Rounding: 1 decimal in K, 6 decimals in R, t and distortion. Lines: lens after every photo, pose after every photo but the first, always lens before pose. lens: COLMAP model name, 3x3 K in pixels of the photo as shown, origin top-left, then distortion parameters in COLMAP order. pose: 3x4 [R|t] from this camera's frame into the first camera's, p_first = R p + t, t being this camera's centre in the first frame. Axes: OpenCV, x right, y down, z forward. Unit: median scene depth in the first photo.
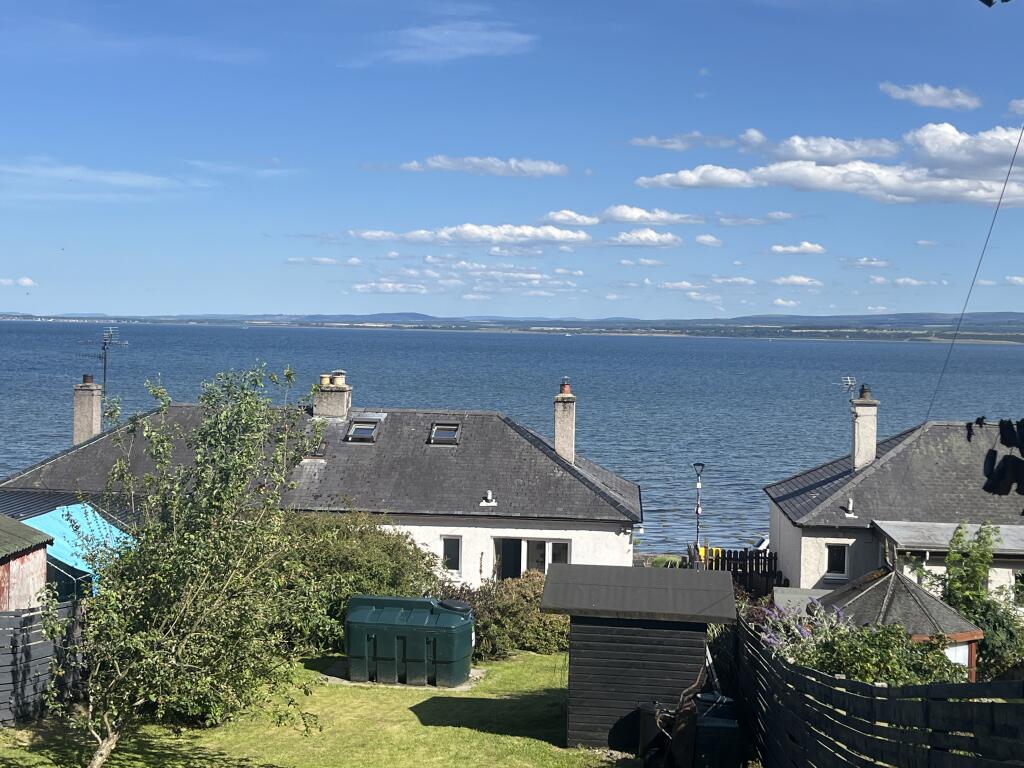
lens RADIAL K [[1362.5, 0, 513.4], [0, 1362.5, 384.5], [0, 0, 1]] dist [0.210652, -0.807727]
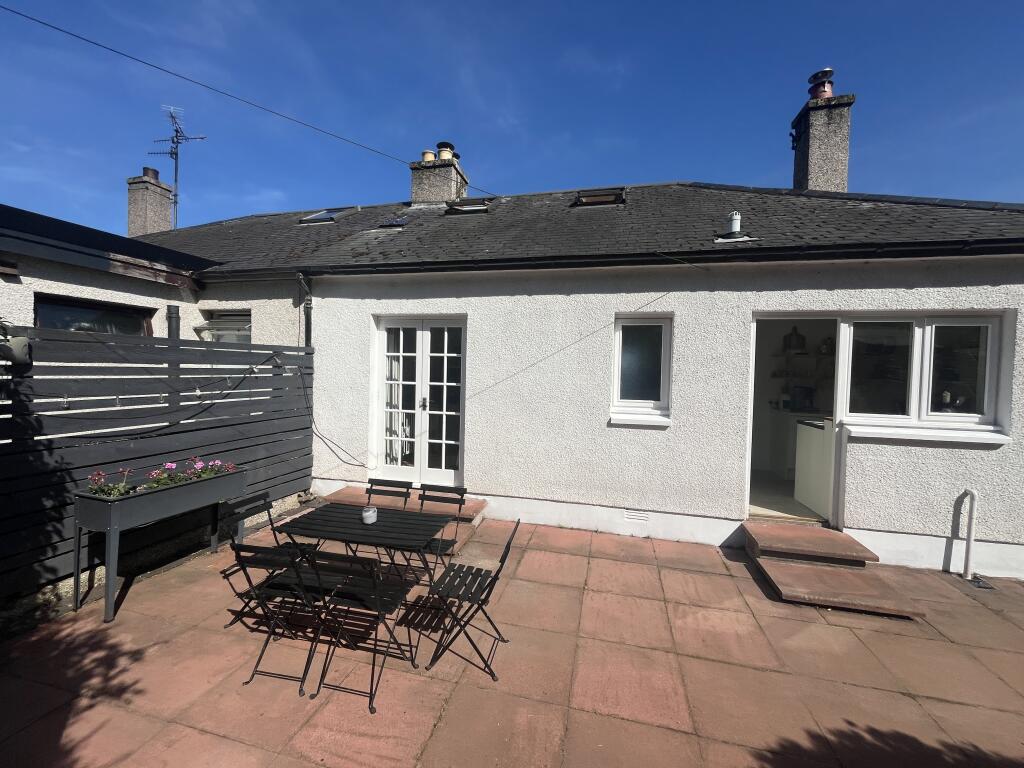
lens RADIAL K [[413.6, 0, 510.5], [0, 413.6, 380.0], [0, 0, 1]] dist [-0.002086, -0.000123]
pose [[0.988997, 0.007441, -0.147746, -0.091610], [-0.010930, 0.999680, -0.022817, 0.183461], [0.147529, 0.024181, 0.988762, 1.199841]]
